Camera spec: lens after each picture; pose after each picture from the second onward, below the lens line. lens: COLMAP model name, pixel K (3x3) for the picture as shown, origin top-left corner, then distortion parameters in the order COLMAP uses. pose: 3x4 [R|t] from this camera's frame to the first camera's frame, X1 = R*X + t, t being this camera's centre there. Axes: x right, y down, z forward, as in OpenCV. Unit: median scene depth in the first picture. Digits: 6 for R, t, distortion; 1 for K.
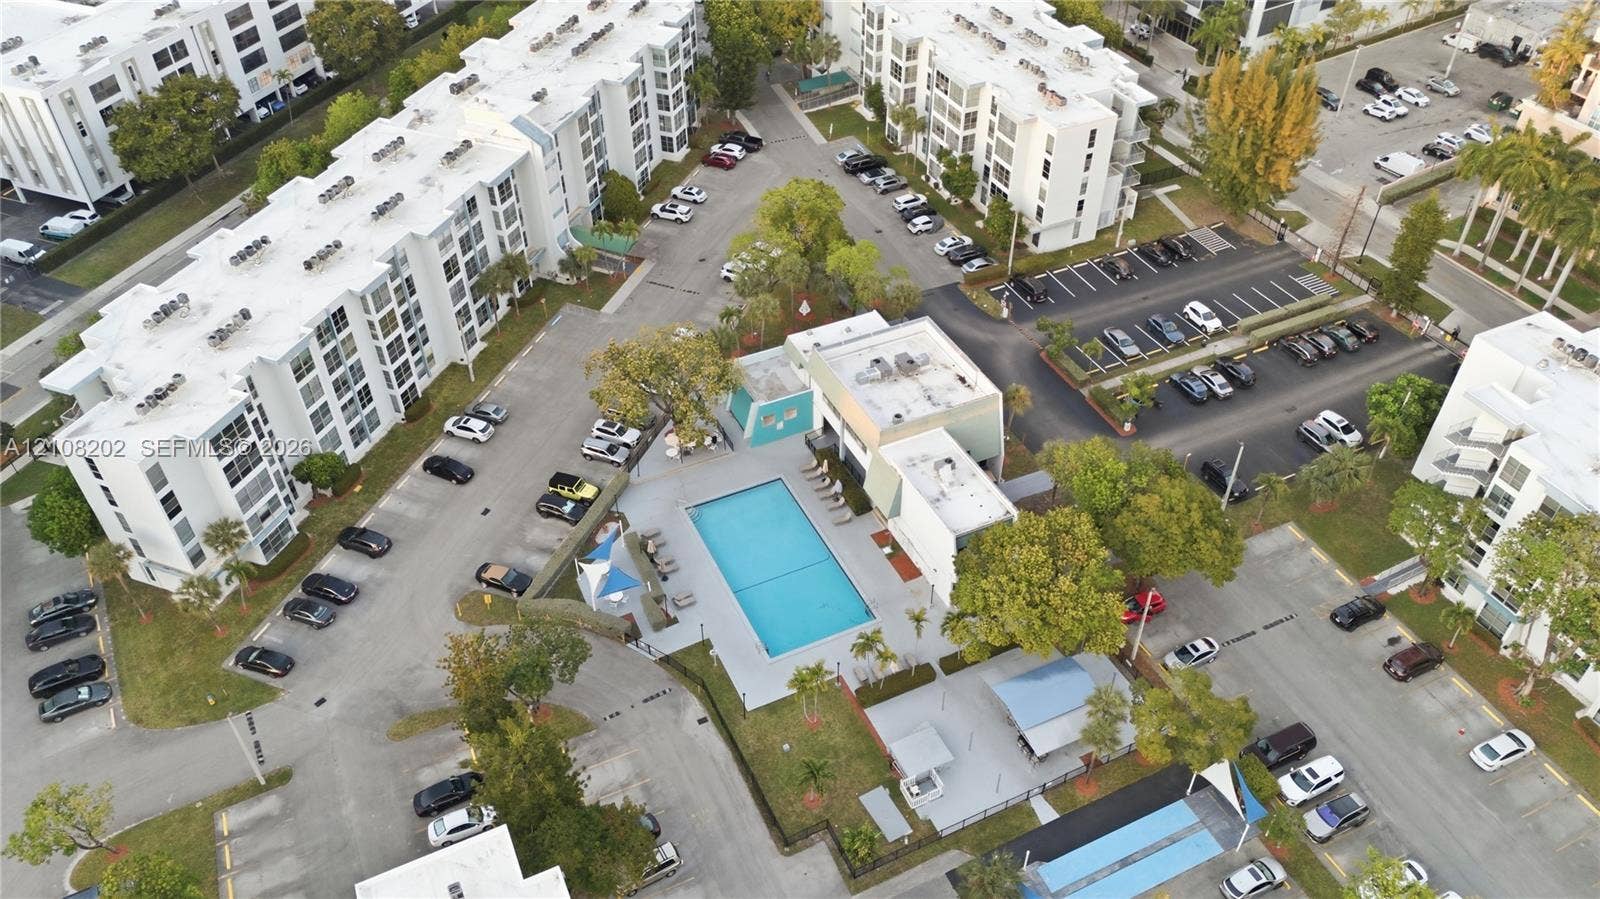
lens RADIAL K [[1163.5, 0, 802.0], [0, 1163.5, 457.6], [0, 0, 1]] dist [0.073005, -0.060124]
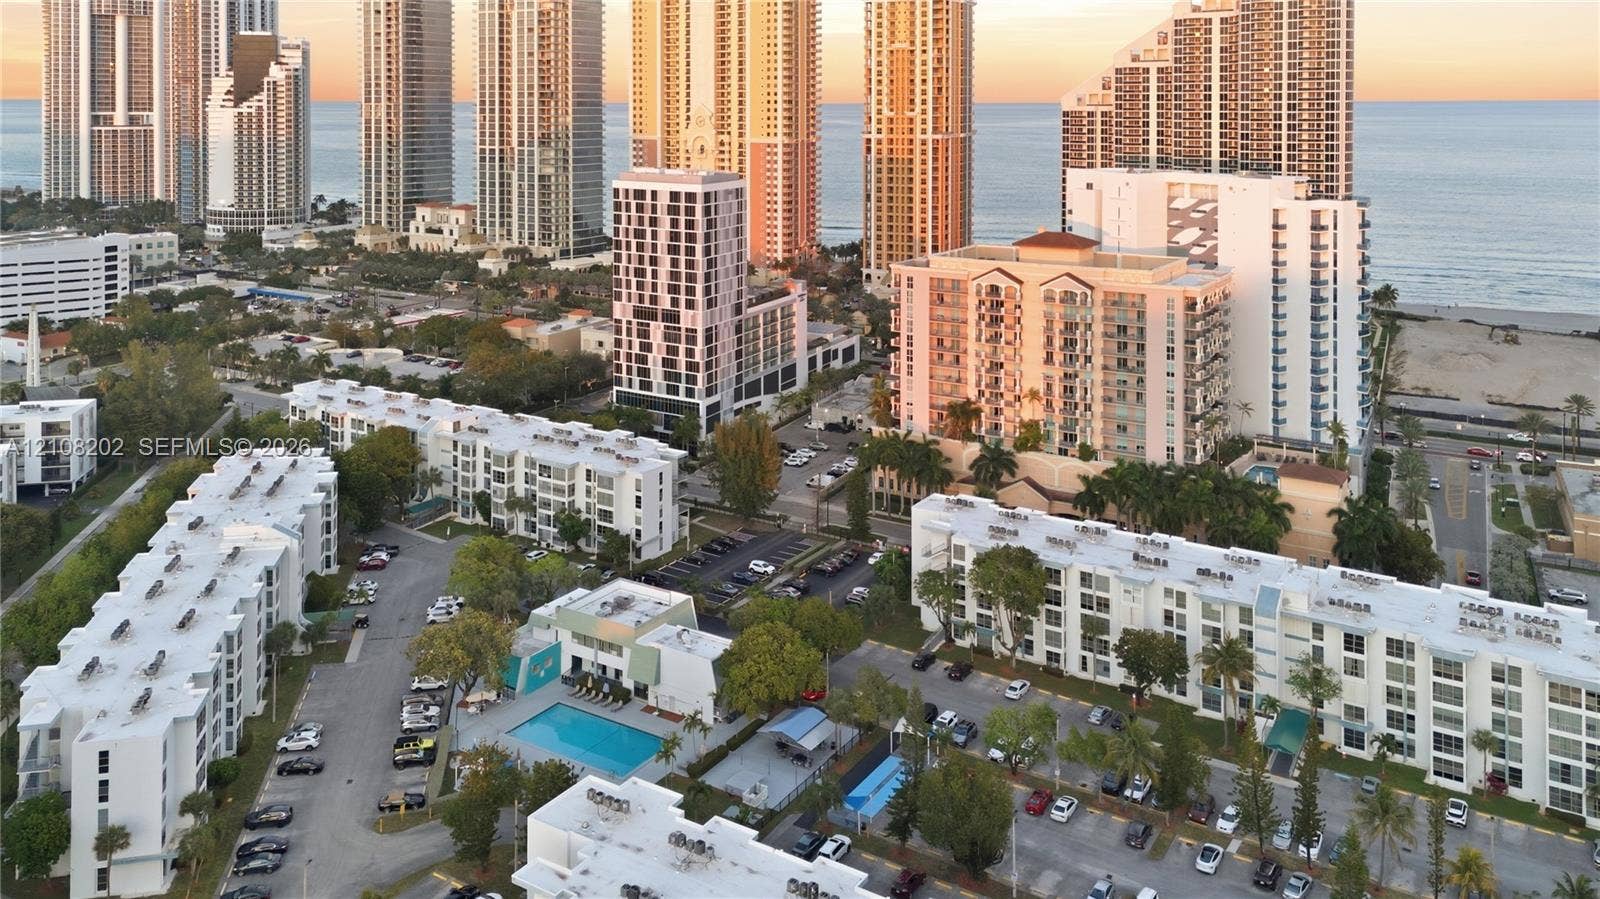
lens RADIAL K [[1235.3, 0, 847.3], [0, 1235.3, 118.6], [0, 0, 1]] dist [-0.006140, 0.006414]
pose [[0.826722, 0.007574, 0.562559, -0.438510], [0.361617, 0.758854, -0.541640, 0.317716], [-0.431002, 0.651217, 0.624622, -0.412130]]
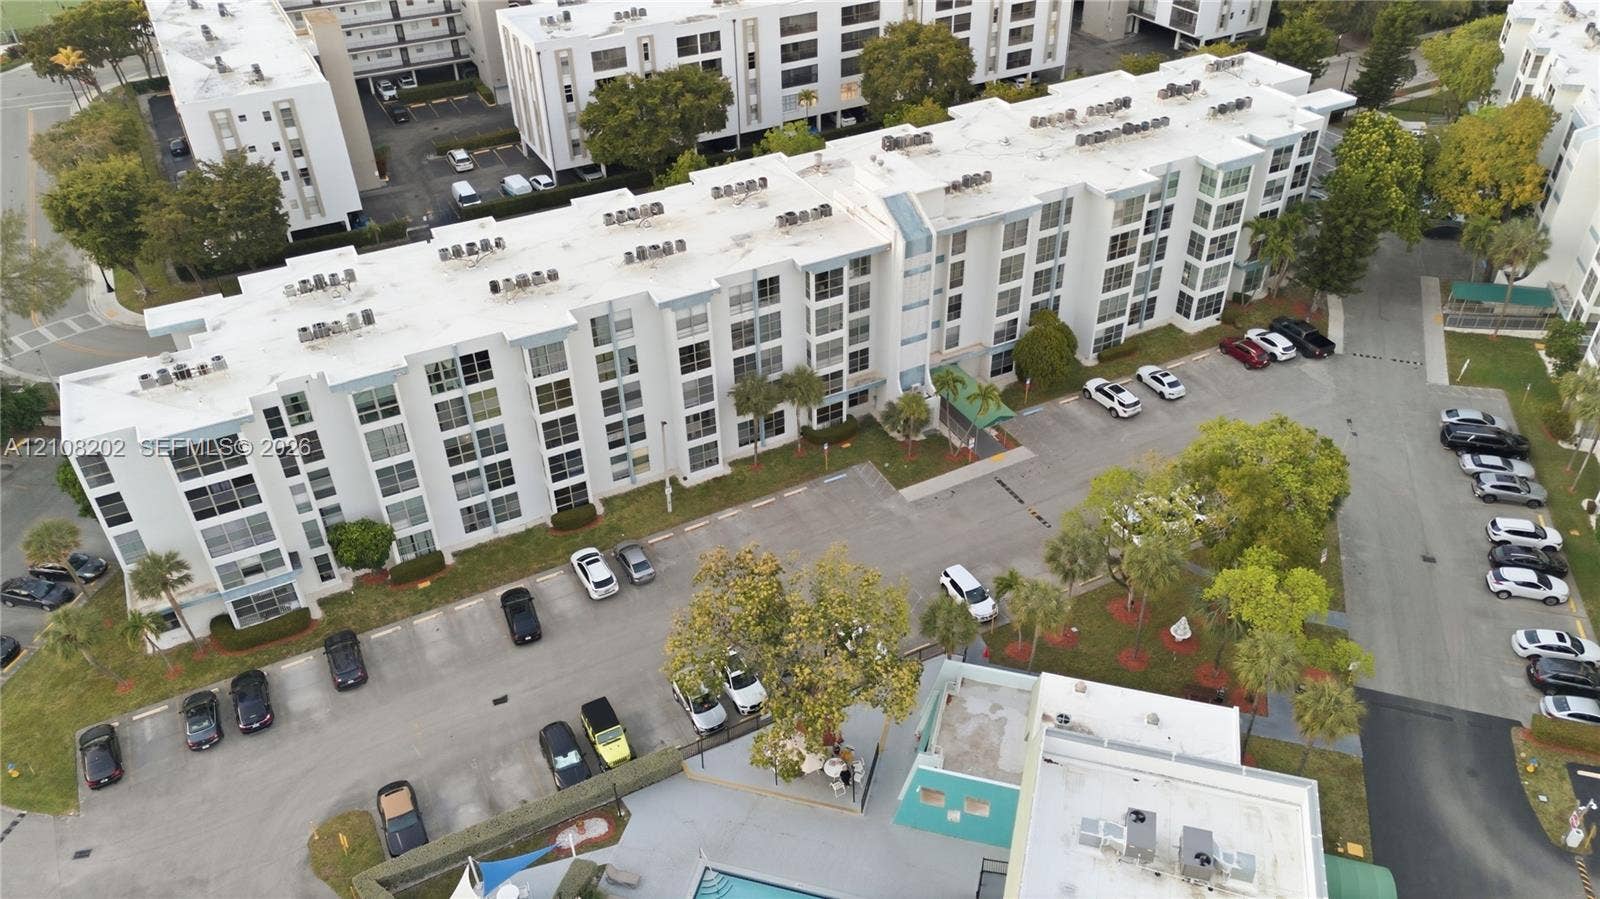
lens RADIAL K [[1163.5, 0, 802.0], [0, 1163.5, 457.6], [0, 0, 1]] dist [0.073005, -0.060124]
pose [[0.755306, 0.381785, -0.532685, 0.122591], [-0.425934, 0.903696, 0.043754, -0.136098], [0.498090, 0.193841, 0.845182, 0.369416]]
